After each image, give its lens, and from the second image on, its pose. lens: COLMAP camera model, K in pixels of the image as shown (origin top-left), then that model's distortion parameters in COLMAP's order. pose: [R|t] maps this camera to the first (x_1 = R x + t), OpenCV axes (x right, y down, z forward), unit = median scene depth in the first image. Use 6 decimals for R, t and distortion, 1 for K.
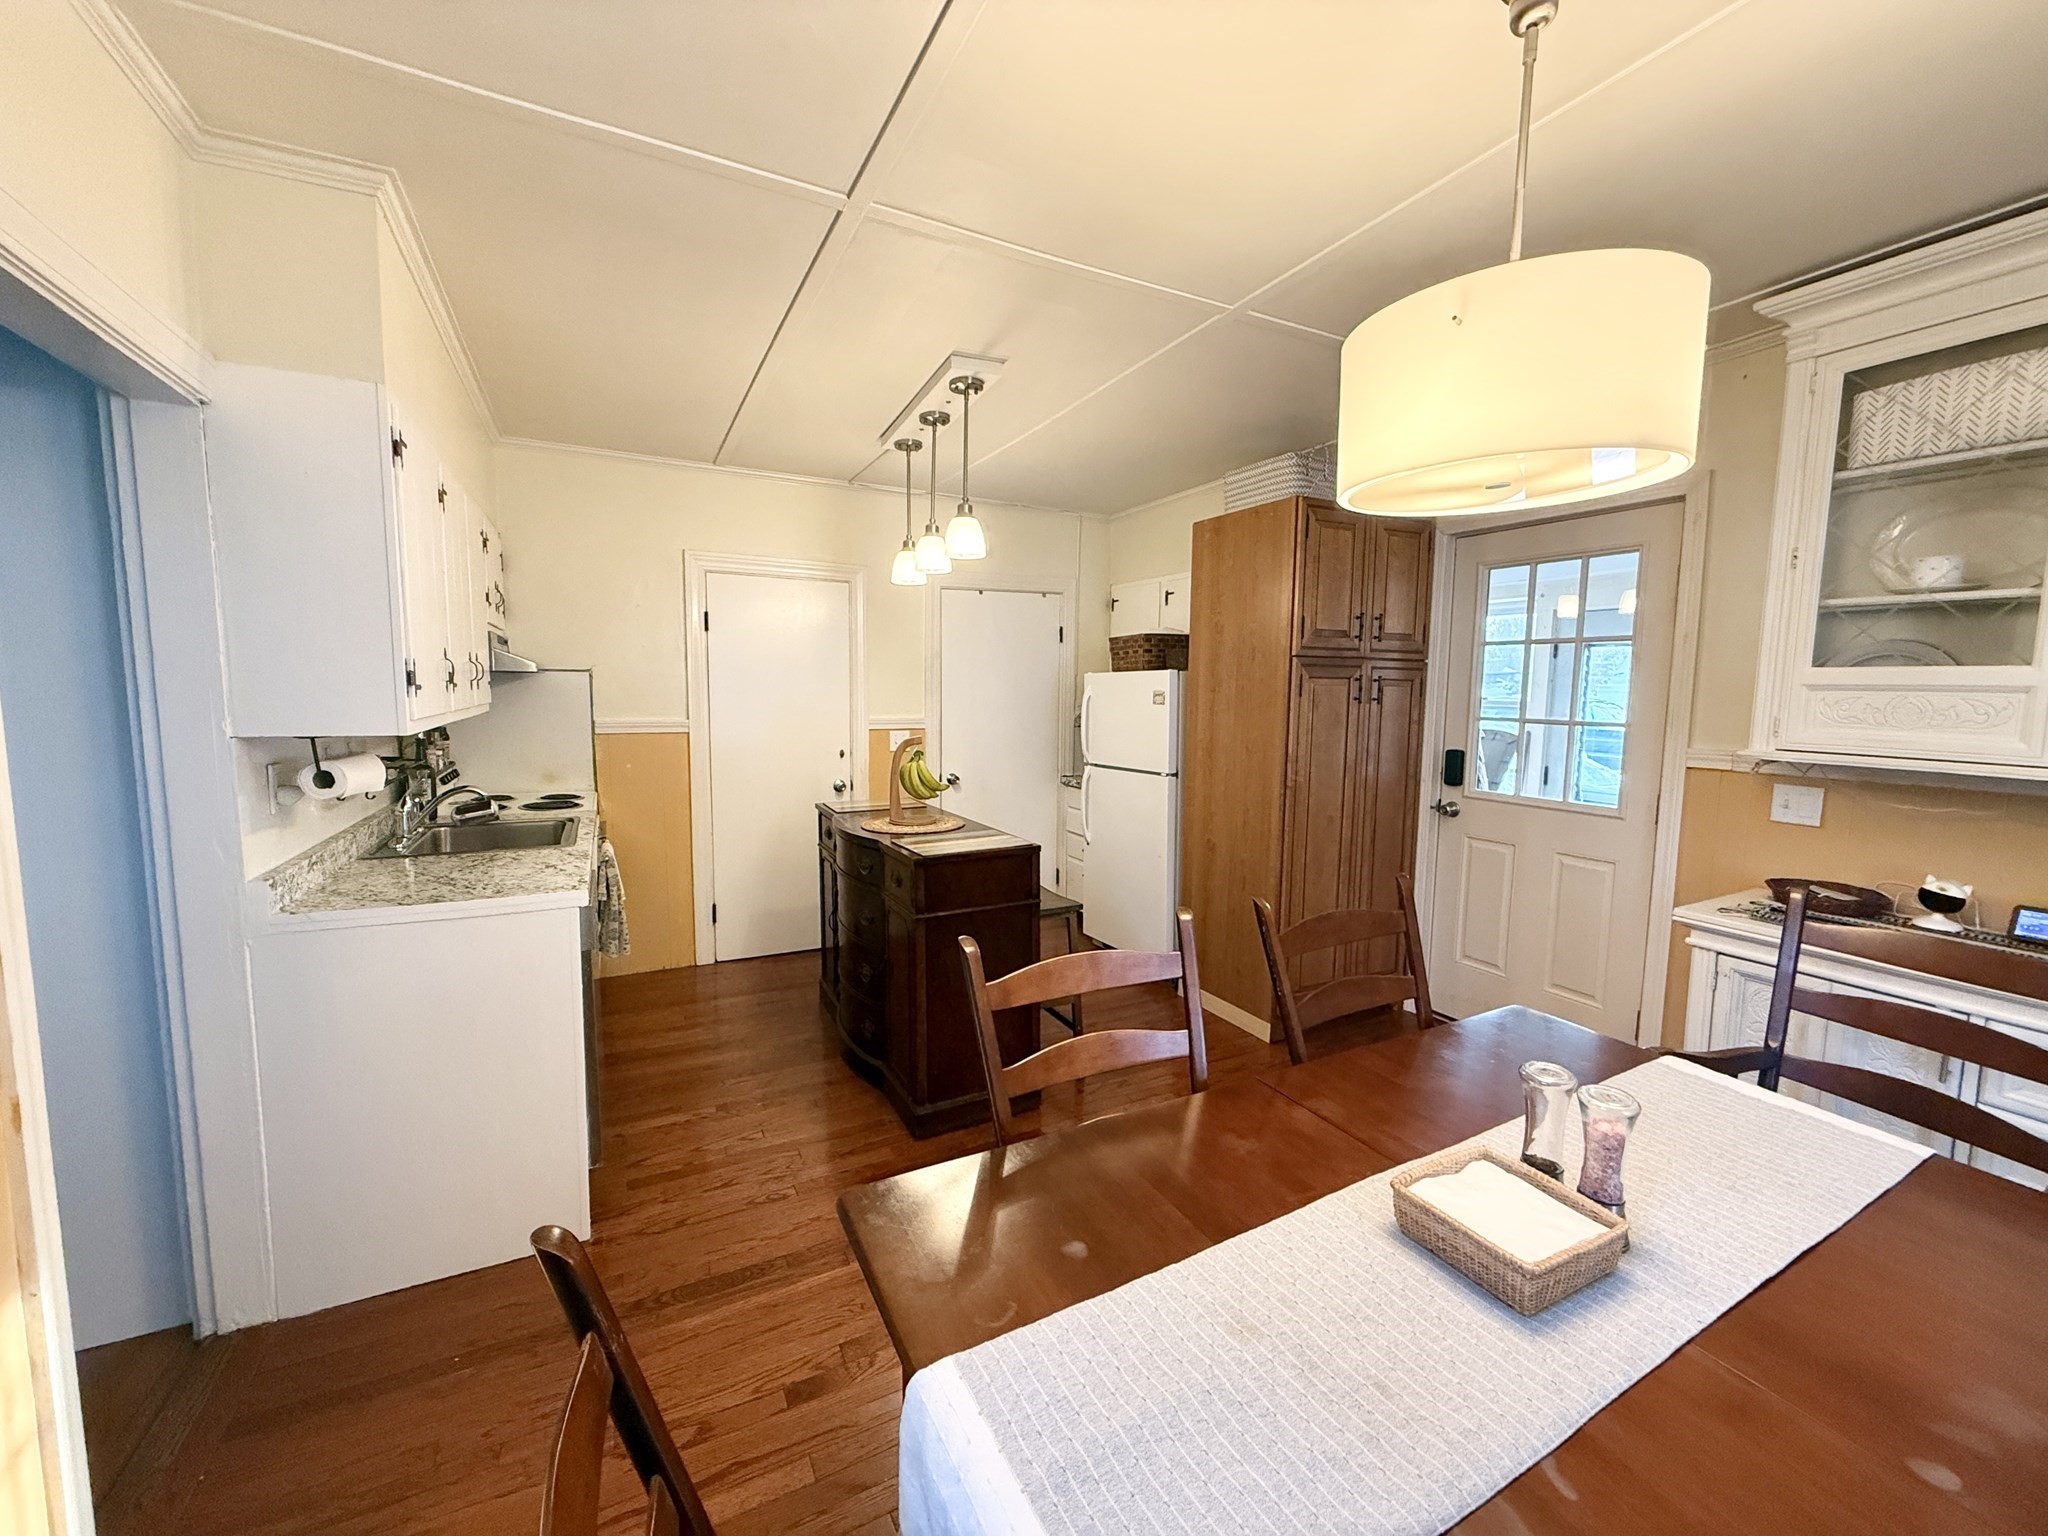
lens RADIAL K [[812.7, 0, 1014.4], [0, 812.7, 765.5], [0, 0, 1]] dist [-0.000526, -0.000167]
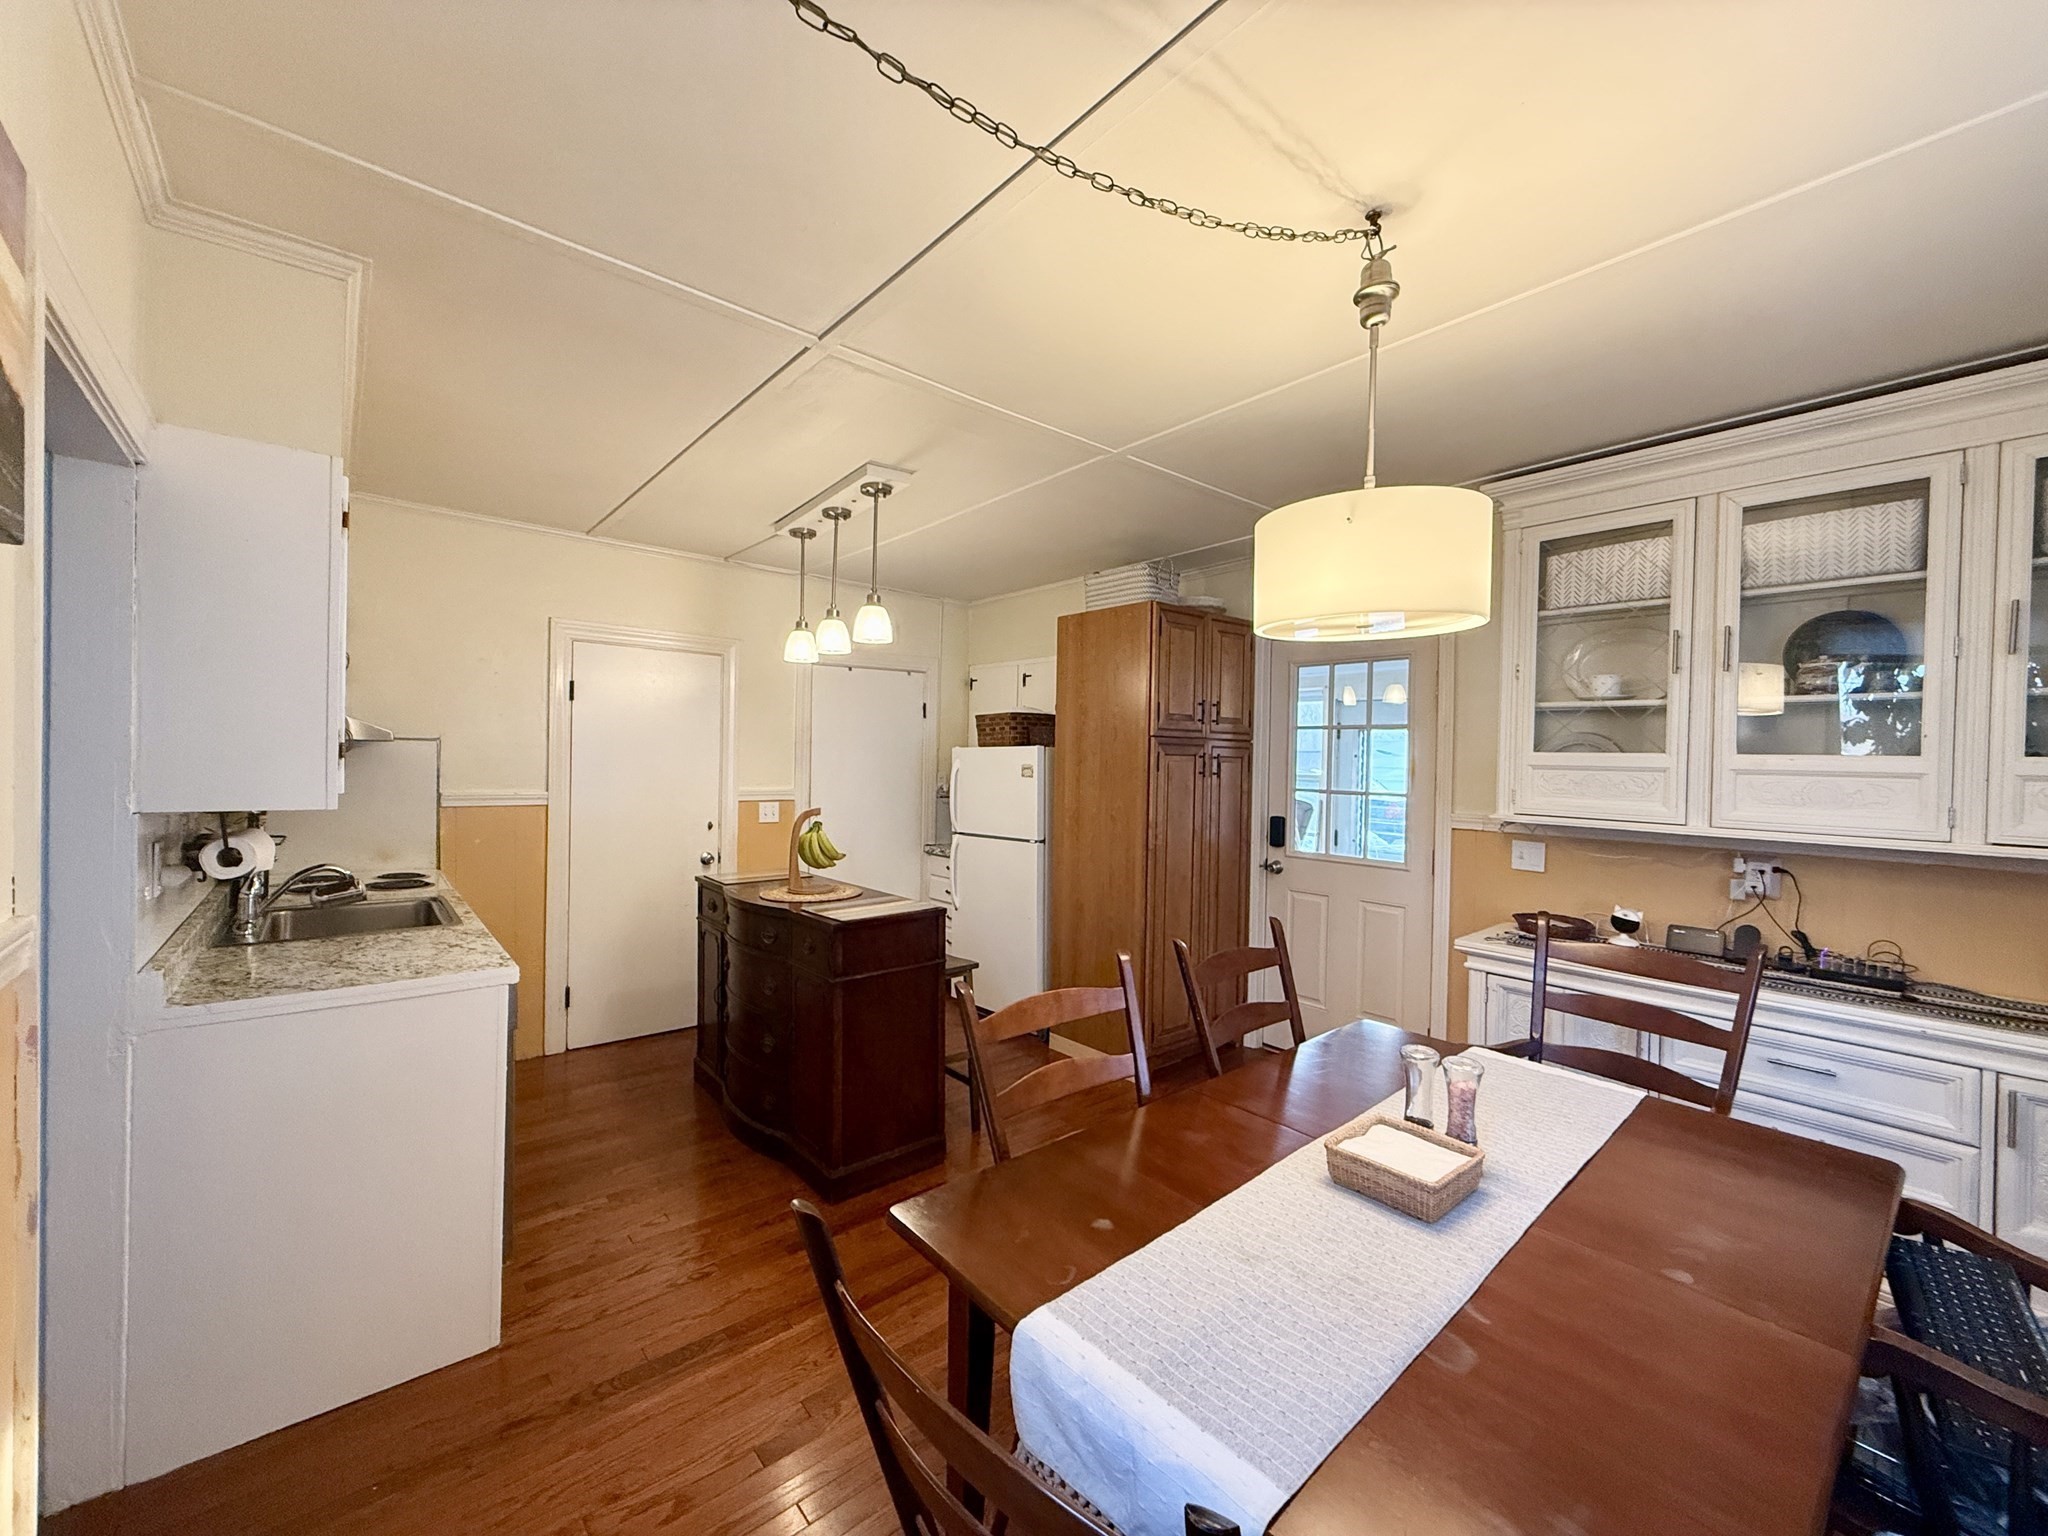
lens RADIAL K [[812.7, 0, 1014.4], [0, 812.7, 765.5], [0, 0, 1]] dist [-0.000526, -0.000167]
pose [[0.973396, 0.006035, 0.229050, -0.126861], [0.013839, 0.996280, -0.085062, 0.002788], [-0.228711, 0.085969, 0.969691, -0.082029]]
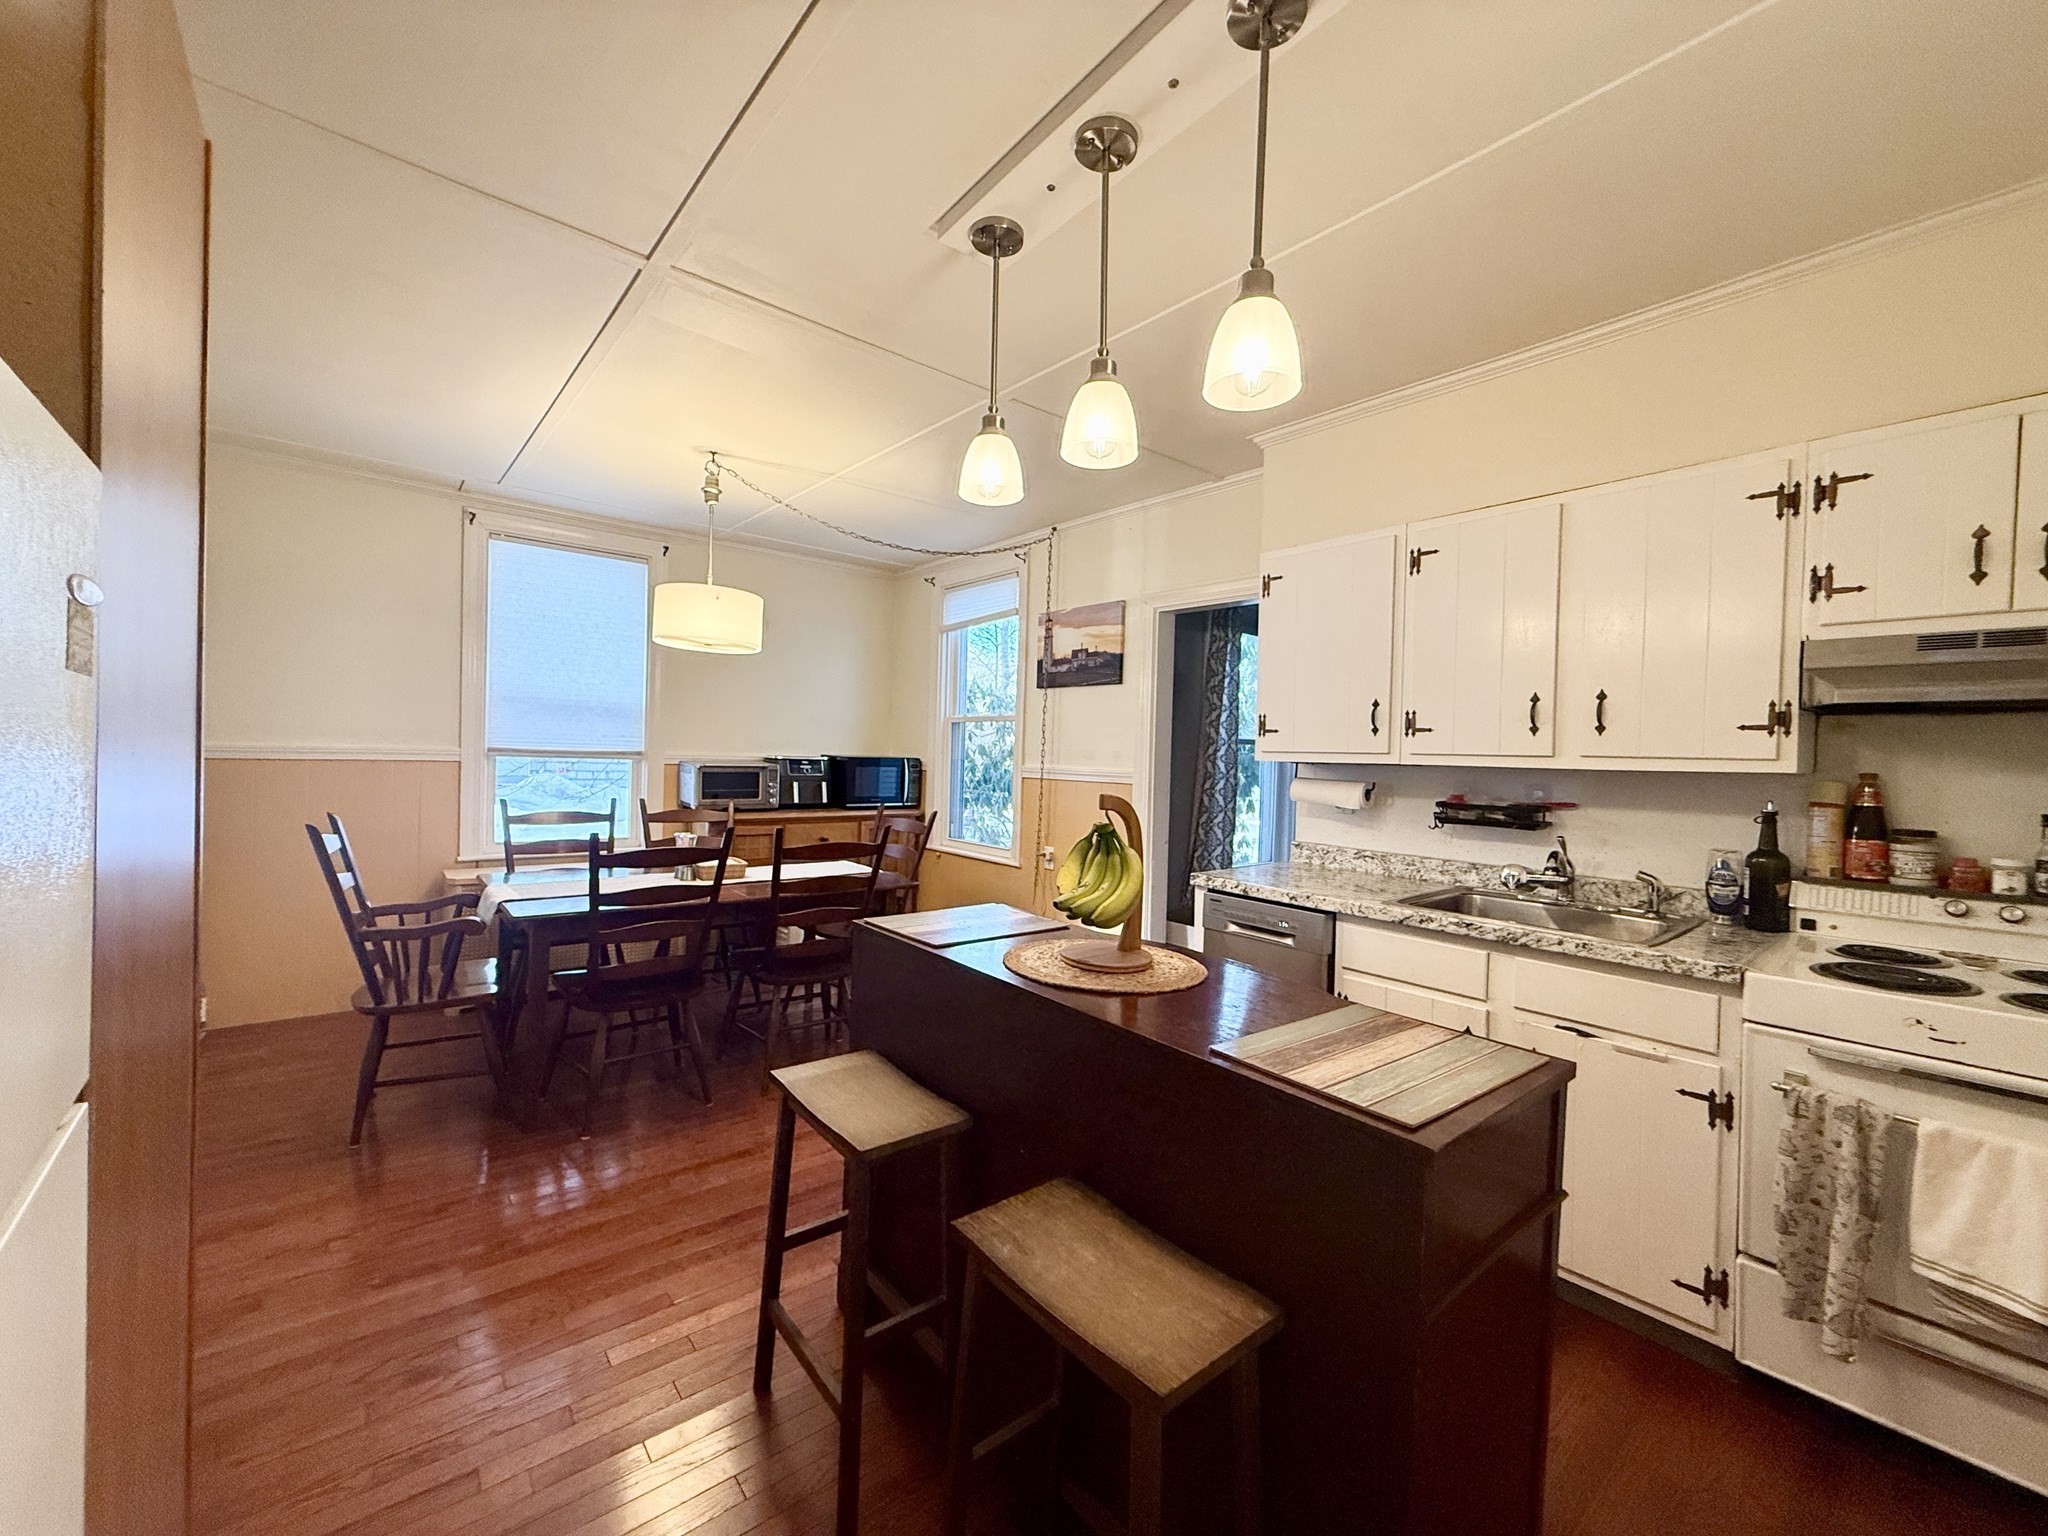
lens RADIAL K [[811.7, 0, 1014.6], [0, 811.7, 765.7], [0, 0, 1]] dist [-0.000543, -0.000041]
pose [[-0.974959, -0.035749, -0.219493, 0.054072], [-0.061255, 0.991984, 0.110523, -0.120611], [0.213783, 0.121201, -0.969333, 1.683019]]
